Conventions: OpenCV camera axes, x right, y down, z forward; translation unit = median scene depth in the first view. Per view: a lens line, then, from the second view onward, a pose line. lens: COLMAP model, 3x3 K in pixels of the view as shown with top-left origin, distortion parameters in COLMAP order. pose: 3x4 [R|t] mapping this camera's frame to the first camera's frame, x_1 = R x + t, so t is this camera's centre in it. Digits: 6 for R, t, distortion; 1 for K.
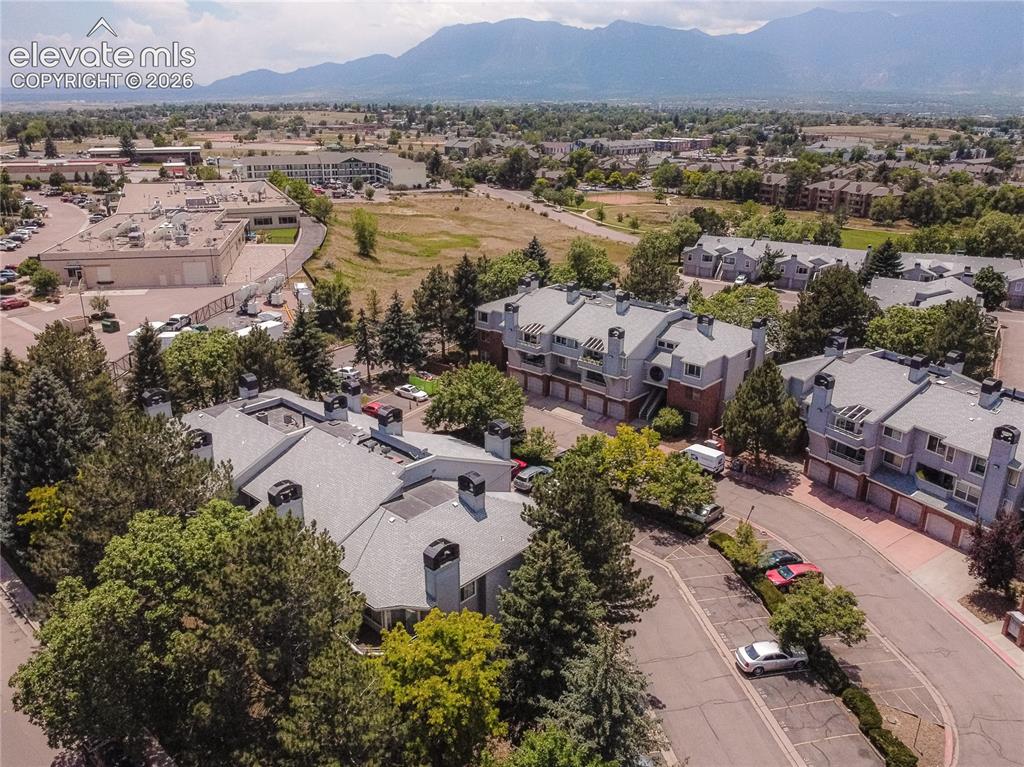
lens RADIAL K [[806.9, 0, 512.0], [0, 806.9, 383.5], [0, 0, 1]] dist [0.000712, -0.007839]
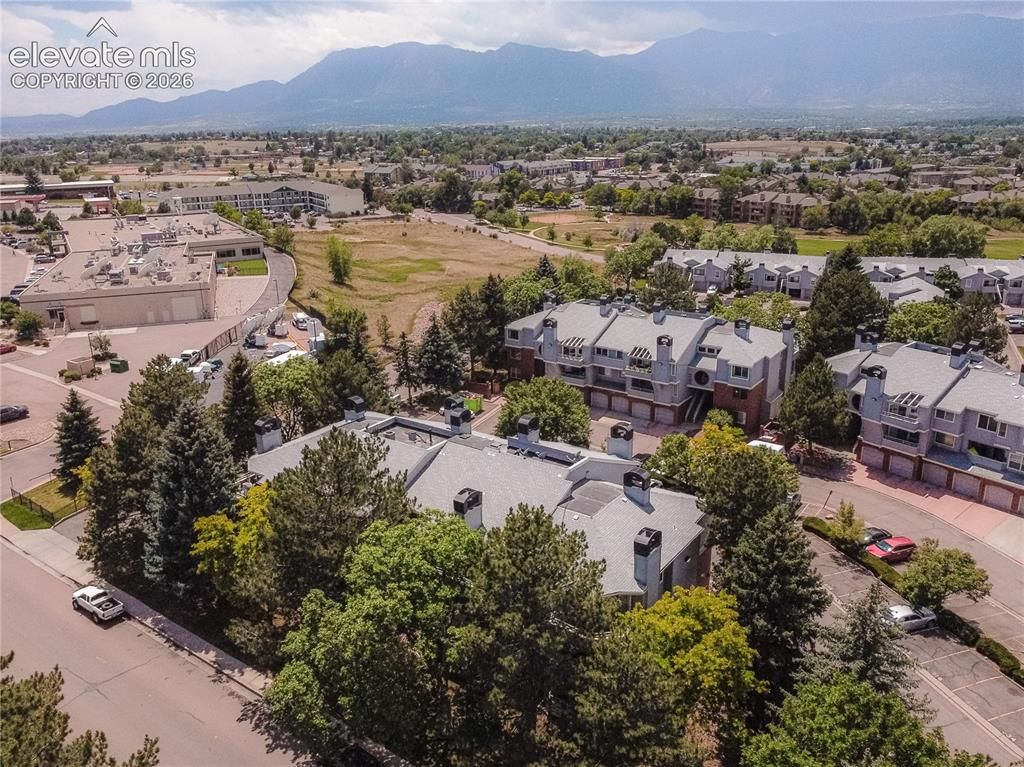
lens RADIAL K [[826.2, 0, 512.0], [0, 826.2, 383.5], [0, 0, 1]] dist [-0.001477, -0.006135]
pose [[0.991739, -0.059880, 0.113440, -0.123786], [0.063513, 0.997569, -0.028682, 0.006962], [-0.111447, 0.035650, 0.993131, -0.026149]]
